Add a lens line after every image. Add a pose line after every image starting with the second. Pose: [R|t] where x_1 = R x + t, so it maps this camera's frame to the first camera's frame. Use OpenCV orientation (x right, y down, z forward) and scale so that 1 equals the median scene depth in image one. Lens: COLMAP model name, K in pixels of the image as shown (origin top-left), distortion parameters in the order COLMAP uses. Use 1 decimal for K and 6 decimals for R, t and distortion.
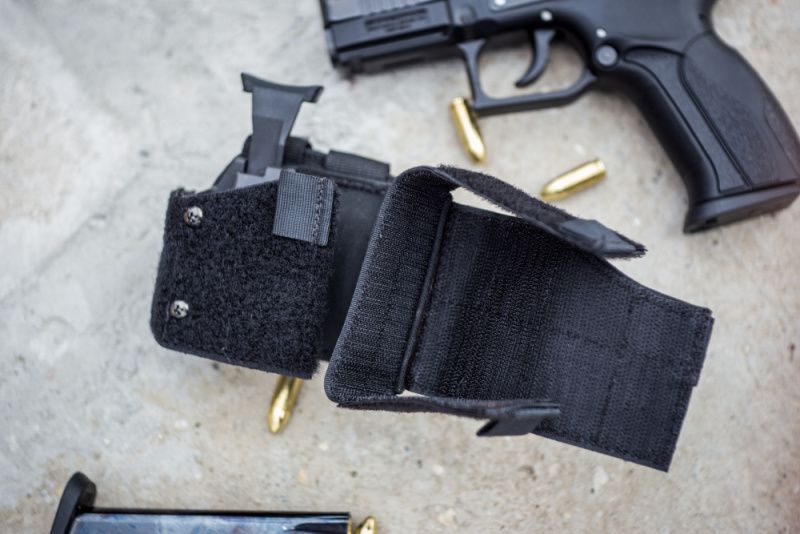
lens RADIAL K [[1180.7, 0, 400.0], [0, 1180.7, 267.0], [0, 0, 1]] dist [-0.403022, -0.004052]
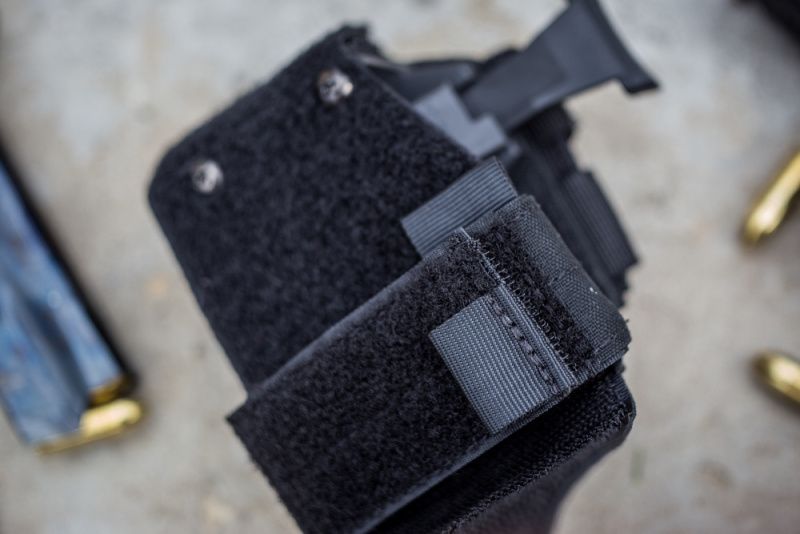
lens RADIAL K [[1166.3, 0, 400.0], [0, 1166.3, 267.0], [0, 0, 1]] dist [-0.137079, -0.011919]
pose [[0.673611, 0.737769, -0.044090, -0.065382], [-0.725770, 0.671570, 0.149170, -0.091872], [0.139663, -0.068484, 0.987828, 0.435393]]
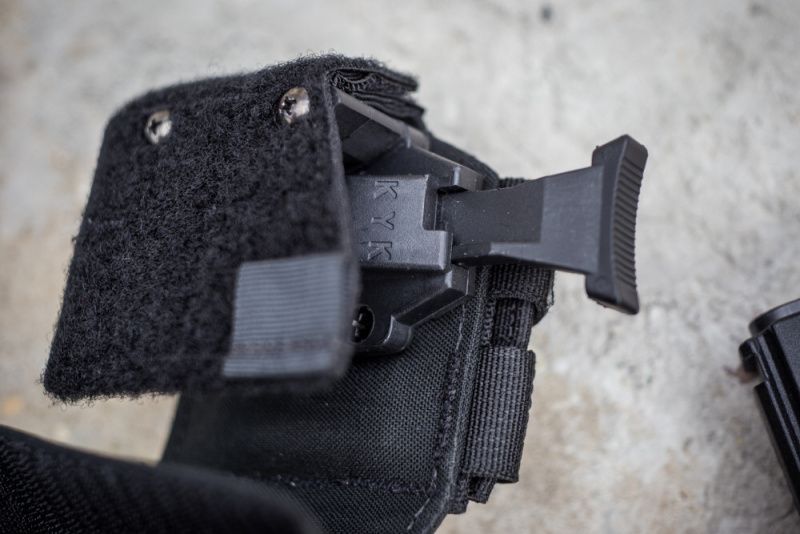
lens RADIAL K [[1166.3, 0, 400.0], [0, 1166.3, 267.0], [0, 0, 1]] dist [-0.137079, -0.011919]
pose [[0.126625, 0.965119, -0.229154, 0.011796], [-0.910054, 0.204943, 0.360277, -0.251693], [0.394674, 0.162922, 0.904261, 0.569601]]
